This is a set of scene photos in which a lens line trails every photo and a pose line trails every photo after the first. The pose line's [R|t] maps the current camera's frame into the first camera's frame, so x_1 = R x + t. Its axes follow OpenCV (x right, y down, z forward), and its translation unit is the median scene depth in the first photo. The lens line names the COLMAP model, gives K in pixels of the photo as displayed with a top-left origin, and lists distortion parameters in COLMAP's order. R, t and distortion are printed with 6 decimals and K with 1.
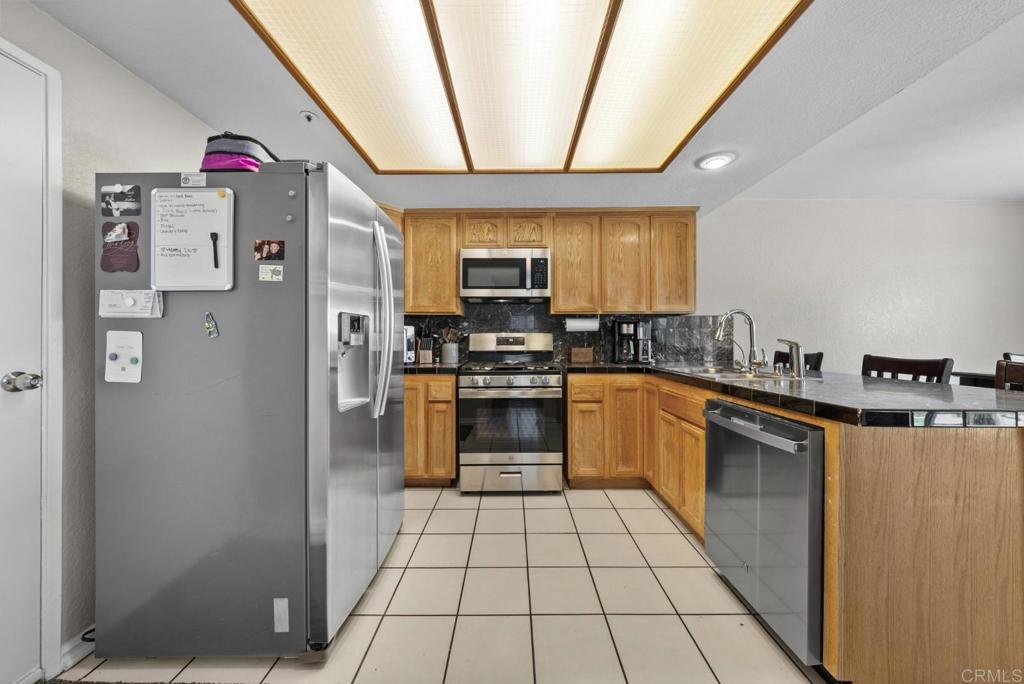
lens RADIAL K [[357.9, 0, 512.6], [0, 357.9, 337.0], [0, 0, 1]] dist [-0.003518, -0.000433]
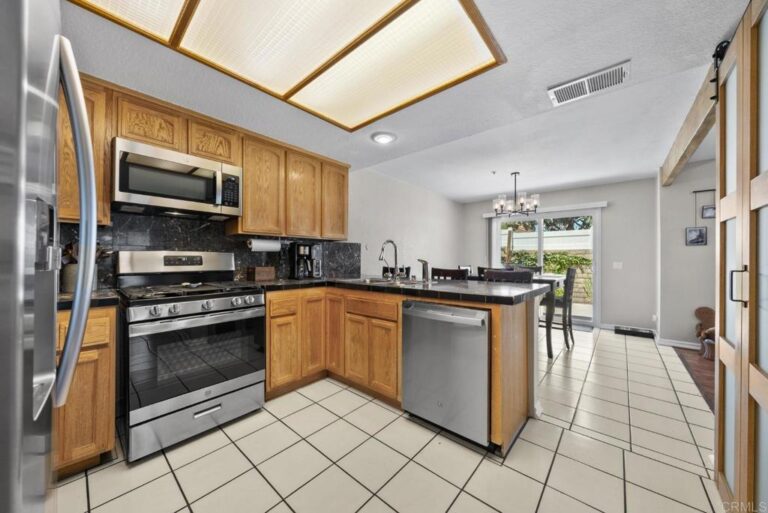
lens RADIAL K [[268.4, 0, 383.6], [0, 268.4, 255.5], [0, 0, 1]] dist [-0.003518, -0.000433]
pose [[0.653067, 0.012164, 0.757203, -0.195880], [-0.008533, 0.999926, -0.008703, 0.000746], [-0.757252, -0.000777, 0.653122, 0.205656]]
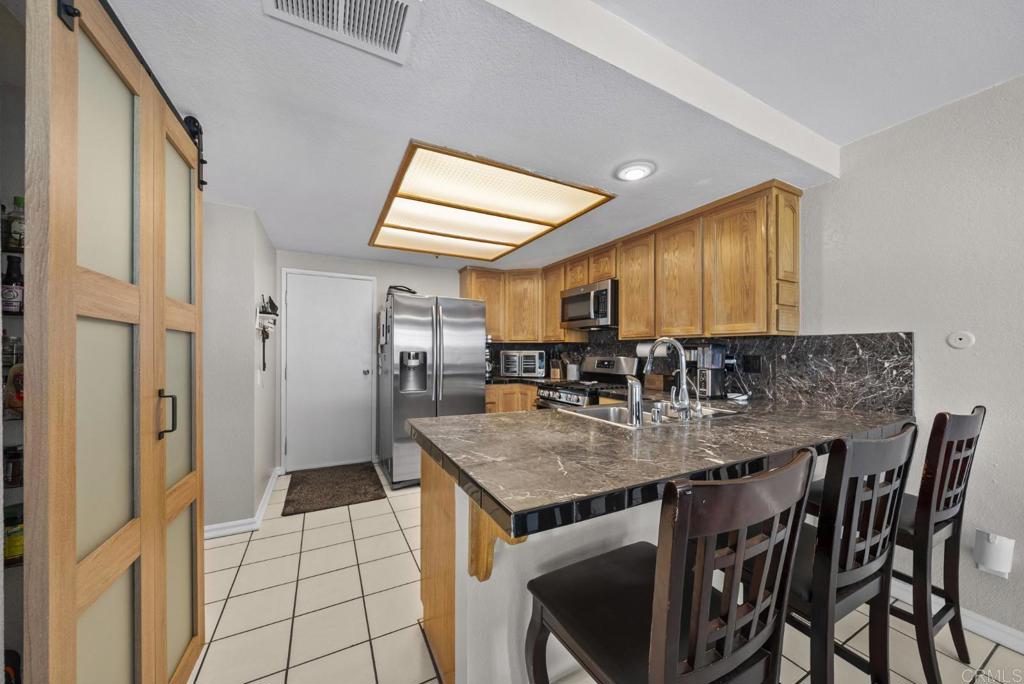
lens RADIAL K [[357.9, 0, 512.6], [0, 357.9, 349.7], [0, 0, 1]] dist [-0.003518, -0.000433]
pose [[0.472157, 0.002180, -0.881512, 0.891686], [0.000828, 0.999995, 0.002916, -0.038993], [0.881514, -0.002107, 0.472153, 0.232045]]
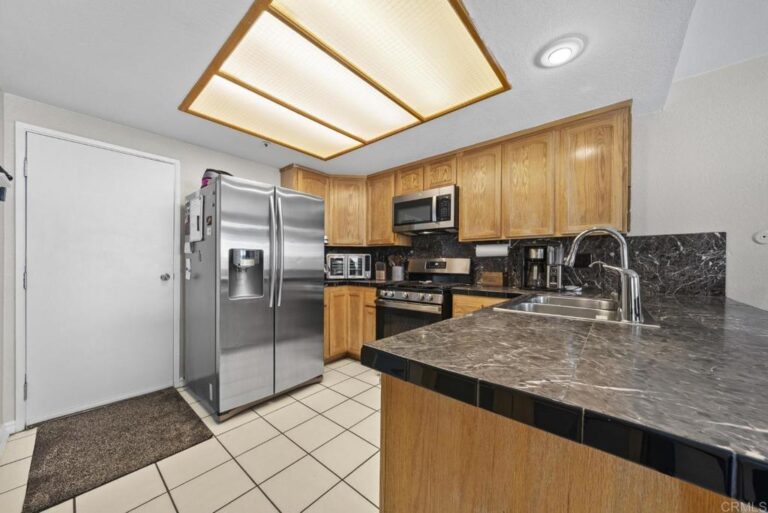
lens RADIAL K [[268.4, 0, 386.8], [0, 268.4, 263.6], [0, 0, 1]] dist [-0.003518, -0.000433]
pose [[0.769885, 0.007733, -0.638136, 0.484239], [-0.002584, 0.999956, 0.009000, -0.000813], [0.638177, -0.005280, 0.769871, 0.186477]]
